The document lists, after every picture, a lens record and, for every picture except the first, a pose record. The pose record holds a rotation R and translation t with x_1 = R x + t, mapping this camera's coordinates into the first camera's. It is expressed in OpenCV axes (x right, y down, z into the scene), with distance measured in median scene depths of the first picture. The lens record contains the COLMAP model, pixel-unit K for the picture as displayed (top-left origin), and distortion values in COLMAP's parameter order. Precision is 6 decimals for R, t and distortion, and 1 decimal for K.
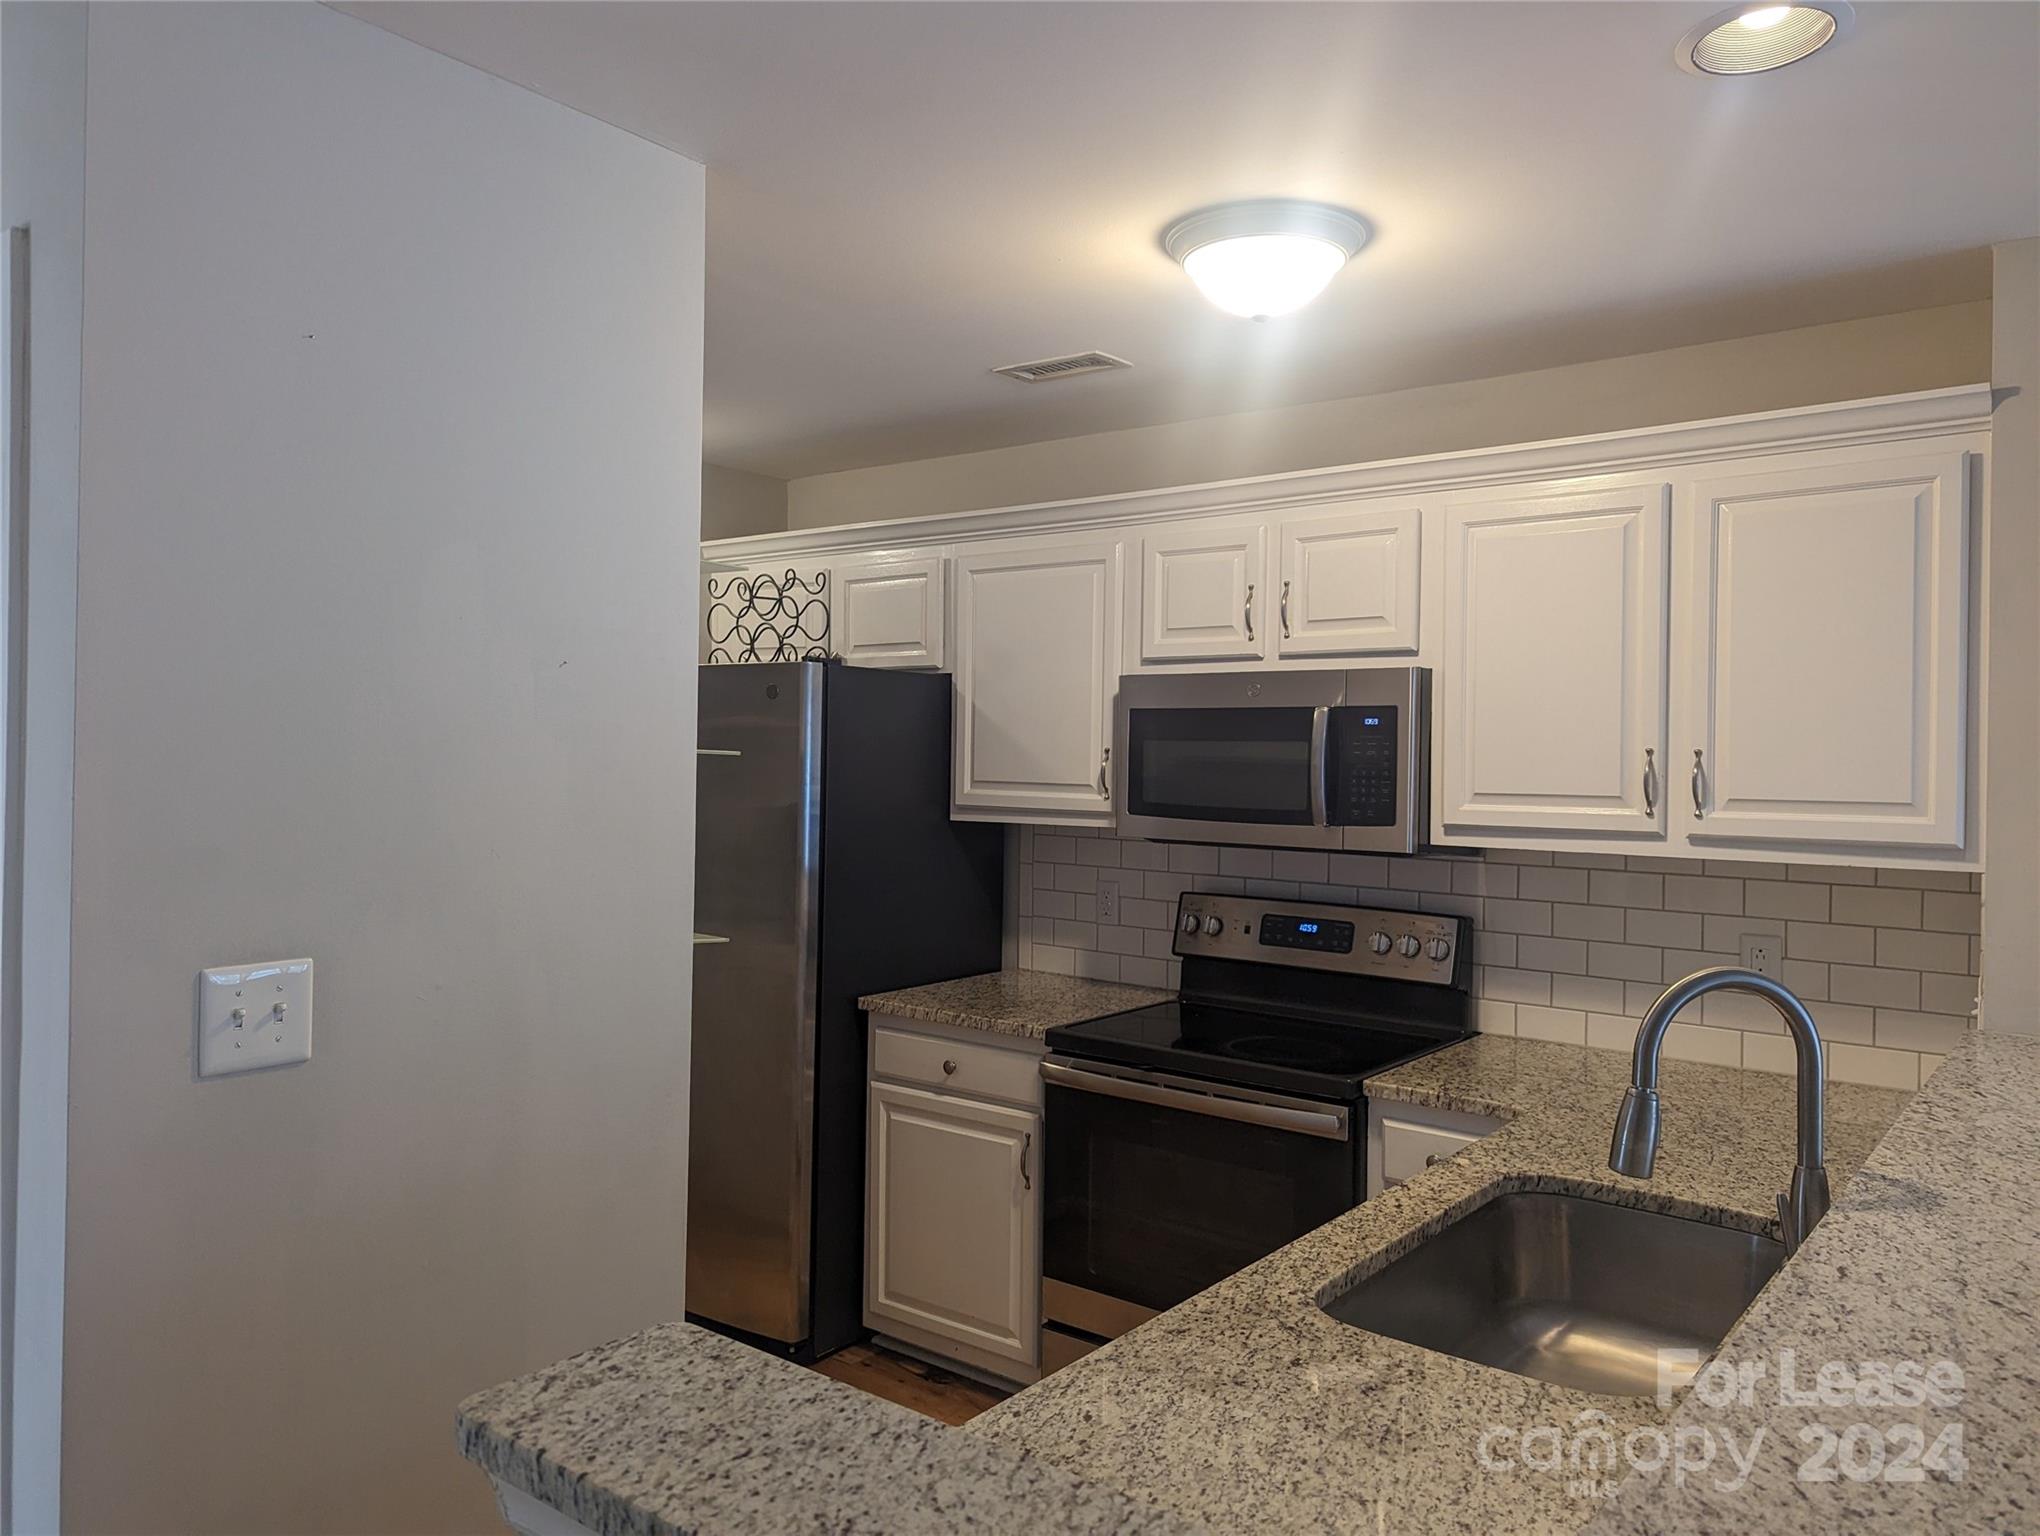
lens RADIAL K [[1429.0, 0, 1020.0], [0, 1429.0, 768.0], [0, 0, 1]] dist [0.046643, -0.001119]
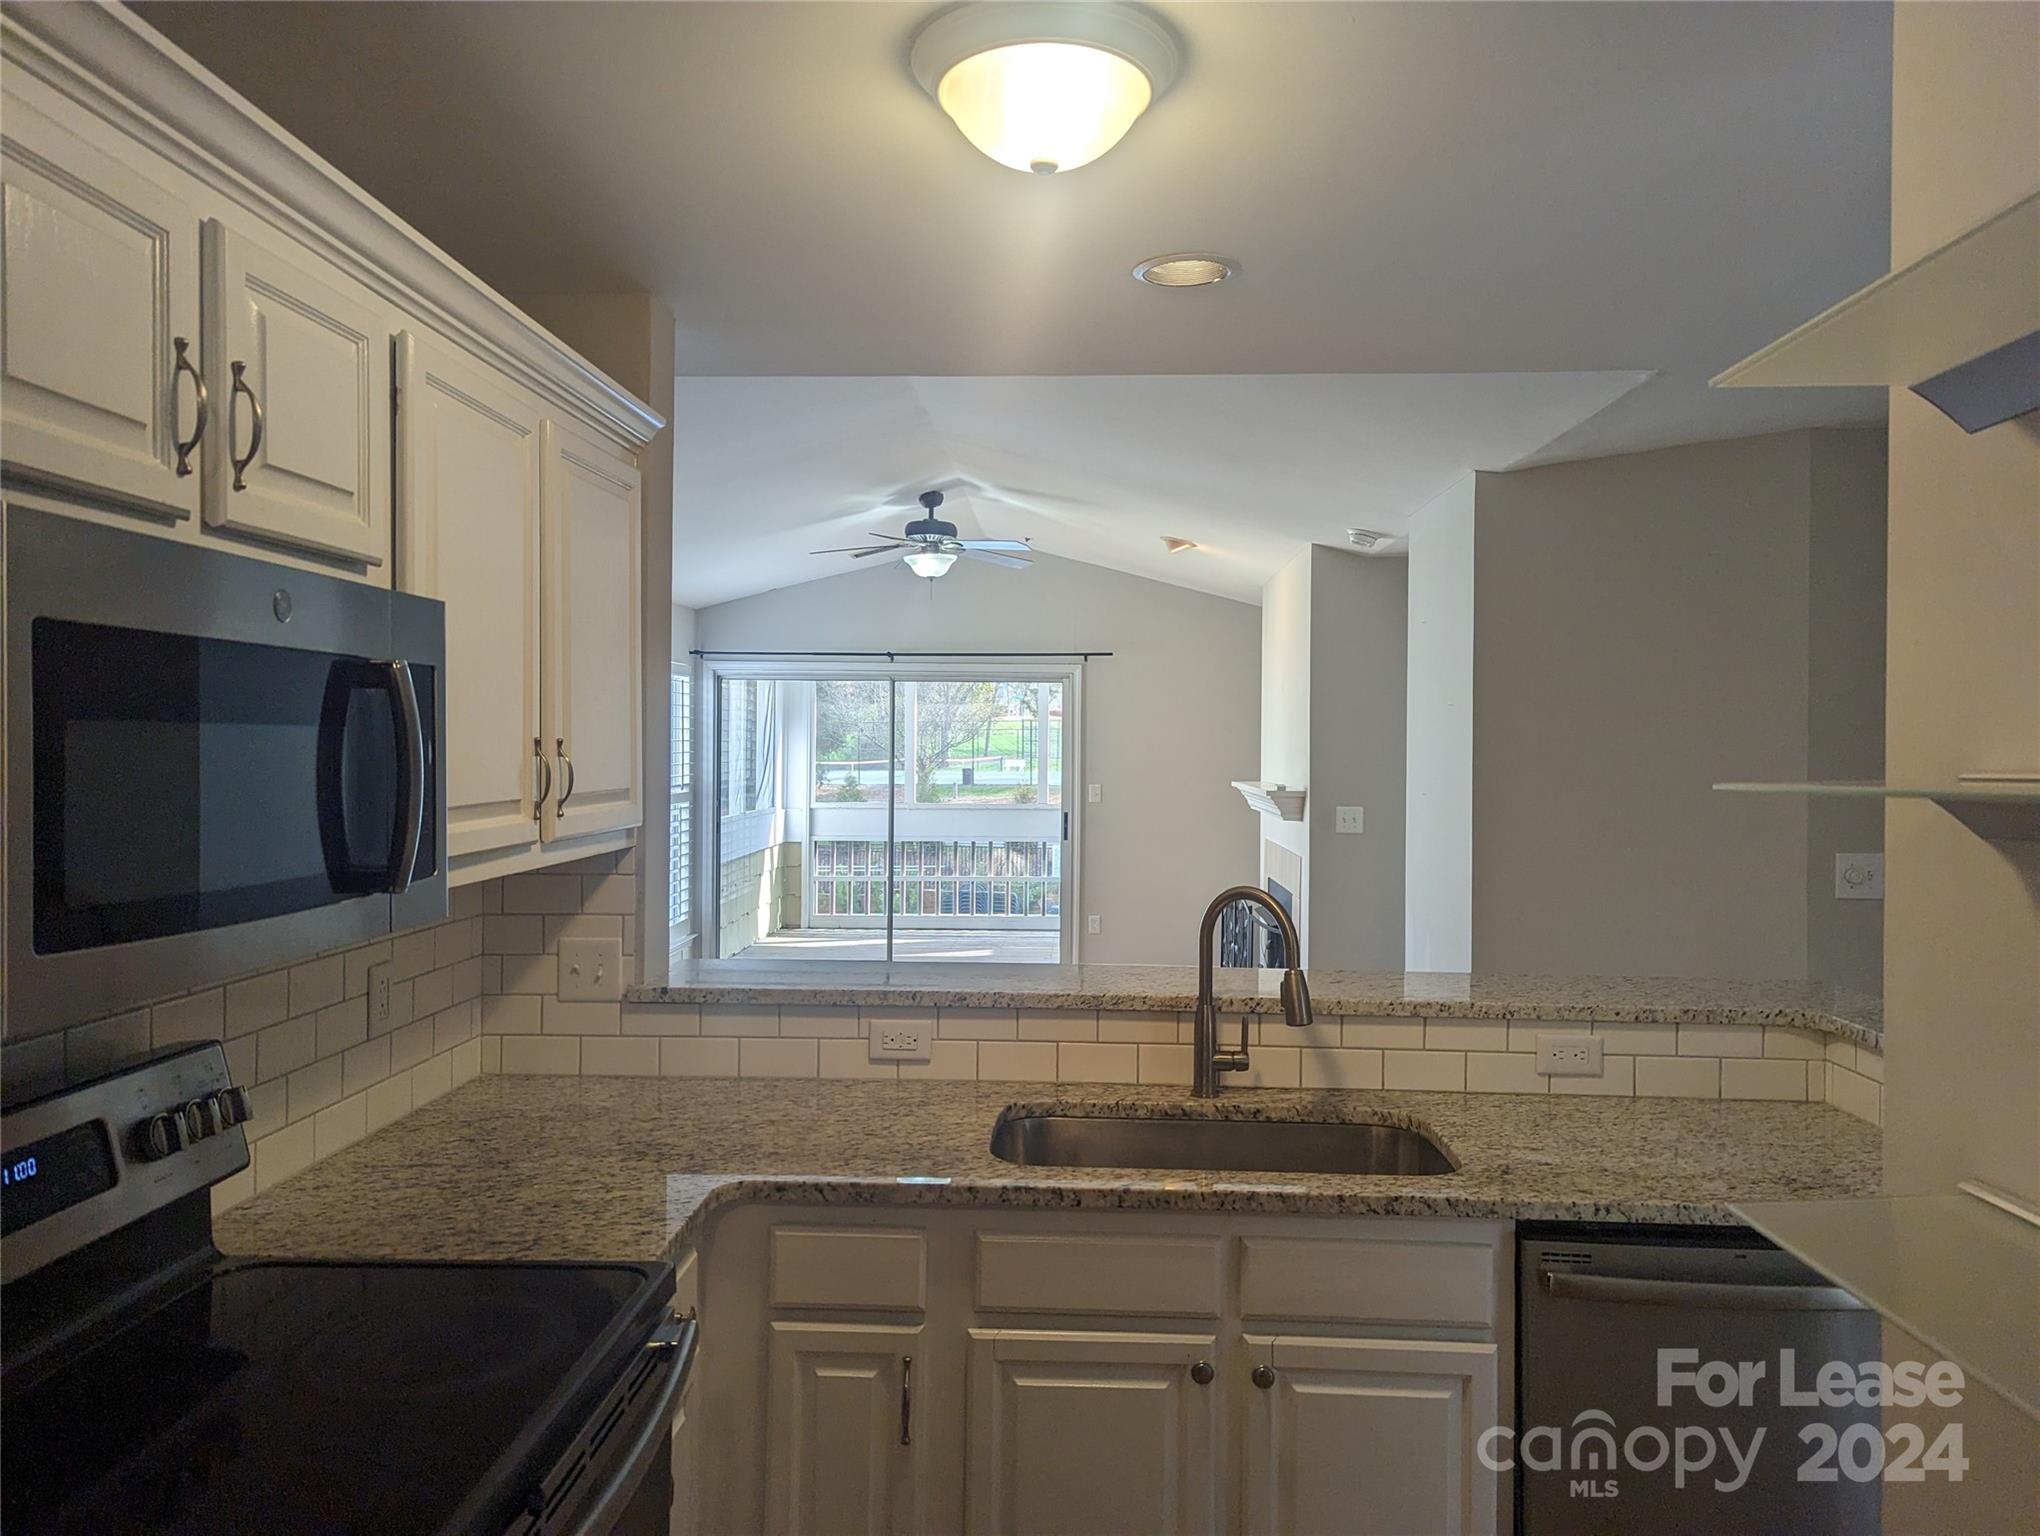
lens RADIAL K [[1429.0, 0, 1020.0], [0, 1429.0, 768.0], [0, 0, 1]] dist [0.046643, -0.001119]
pose [[-0.583995, -0.028826, 0.811245, -0.323244], [-0.007854, 0.999523, 0.029862, -0.020471], [-0.811719, 0.011068, -0.583943, 1.070978]]
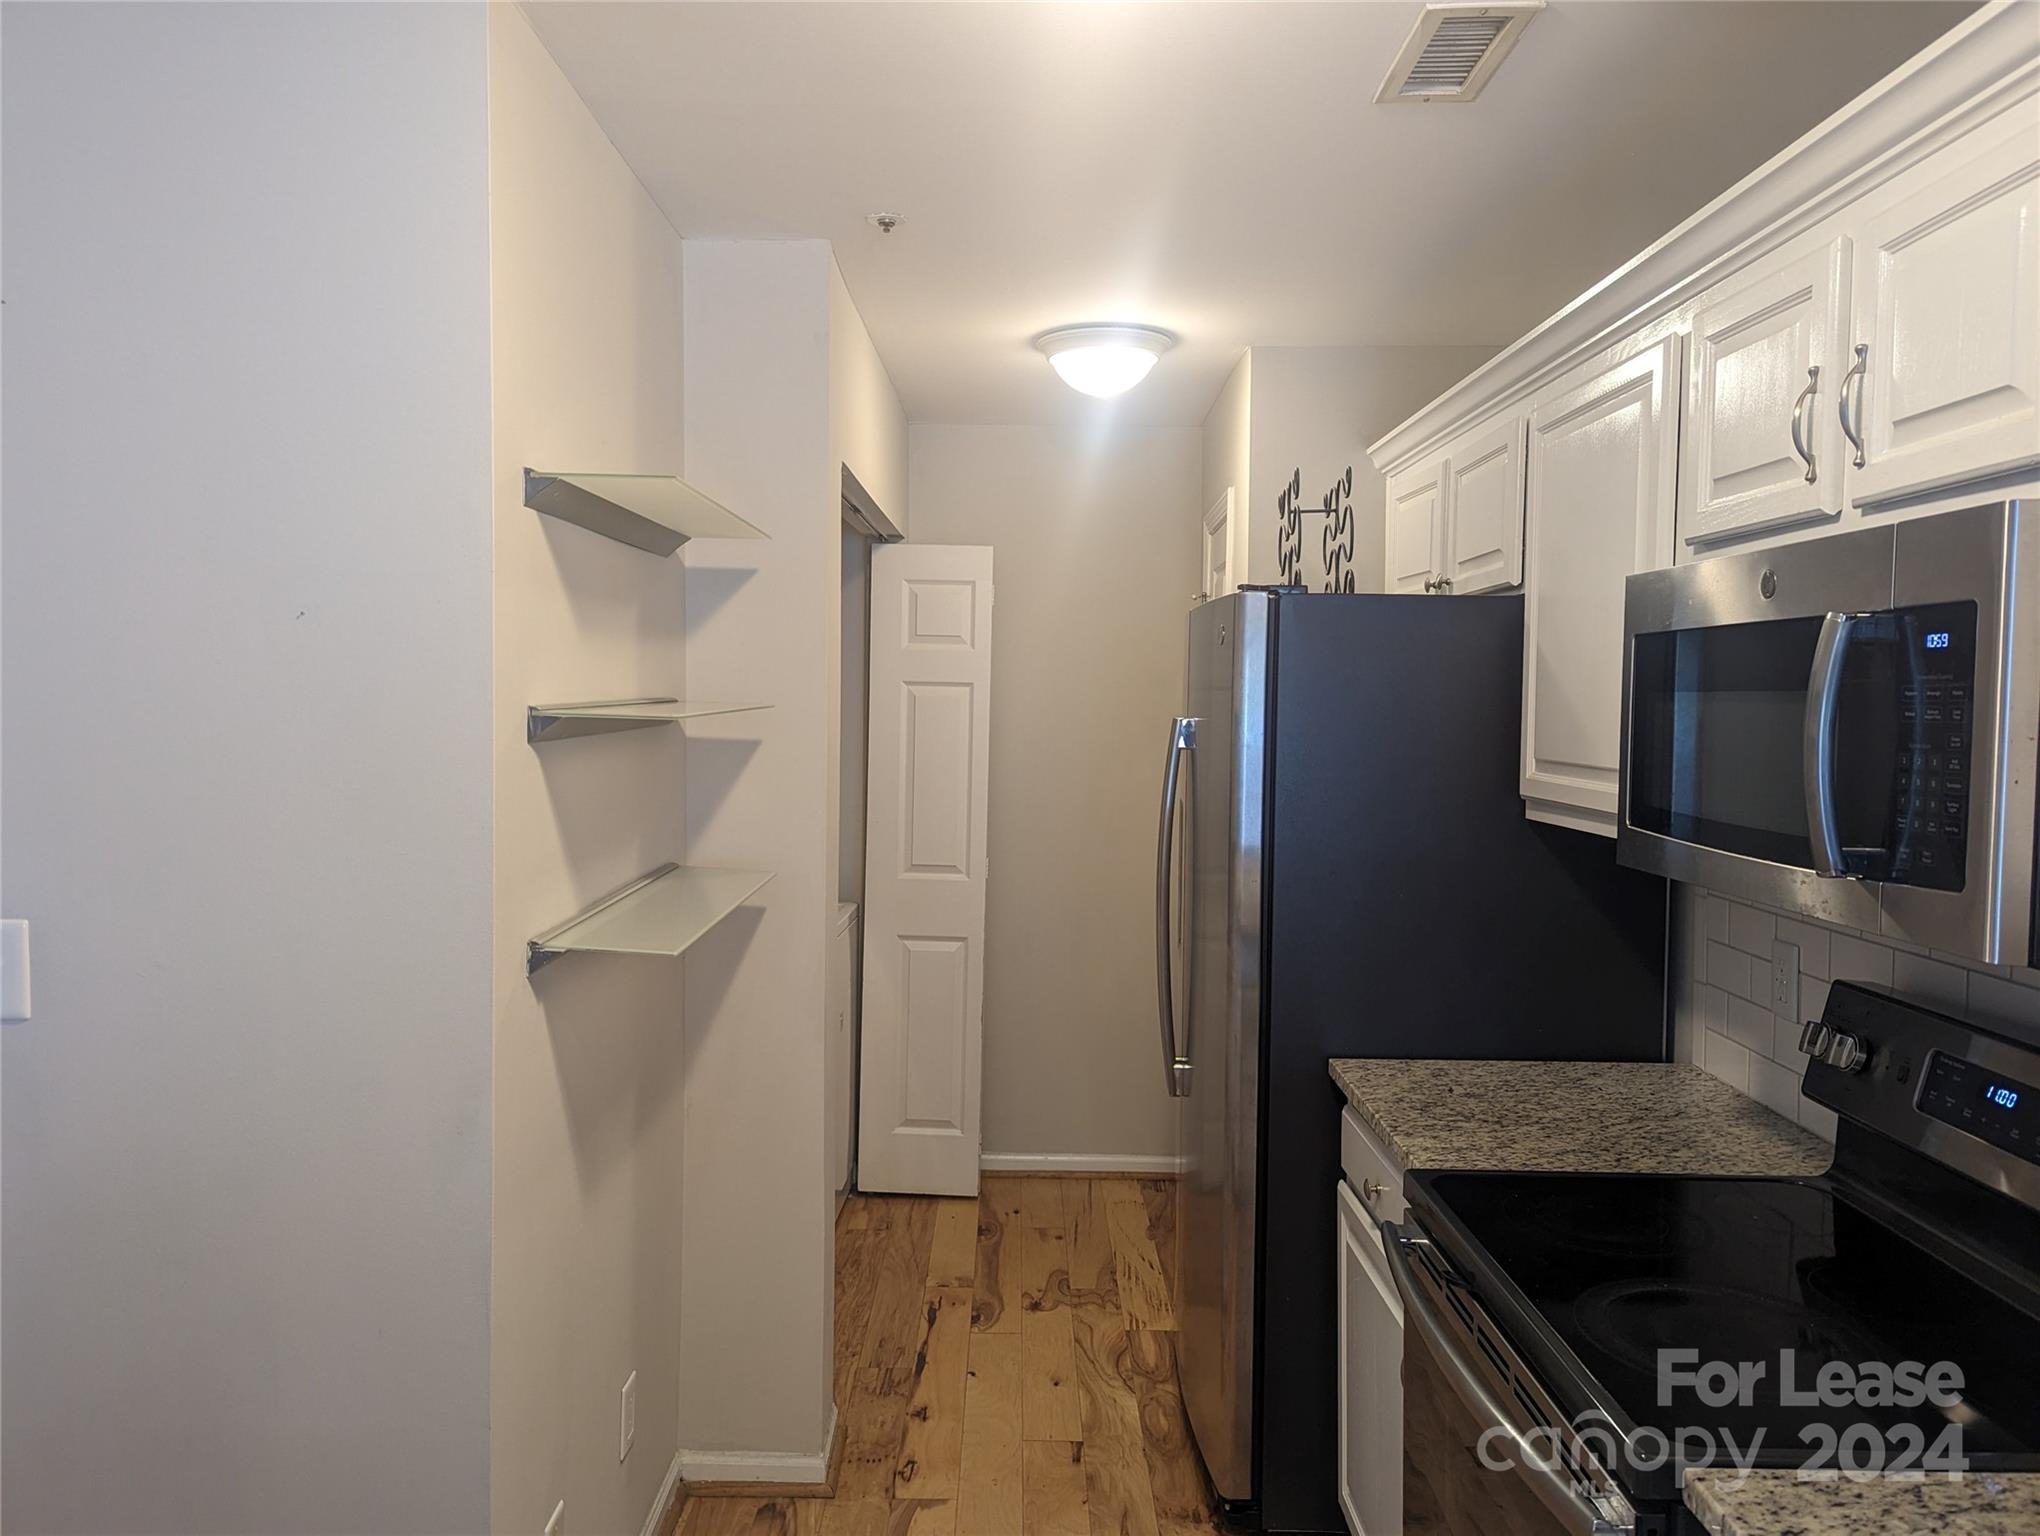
lens RADIAL K [[1436.9, 0, 1020.0], [0, 1436.9, 768.0], [0, 0, 1]] dist [-0.004288, -0.002876]
pose [[0.628870, 0.029893, -0.776936, 0.379764], [-0.010689, 0.999499, 0.029804, -0.004367], [0.777437, -0.010438, 0.628874, 0.497086]]
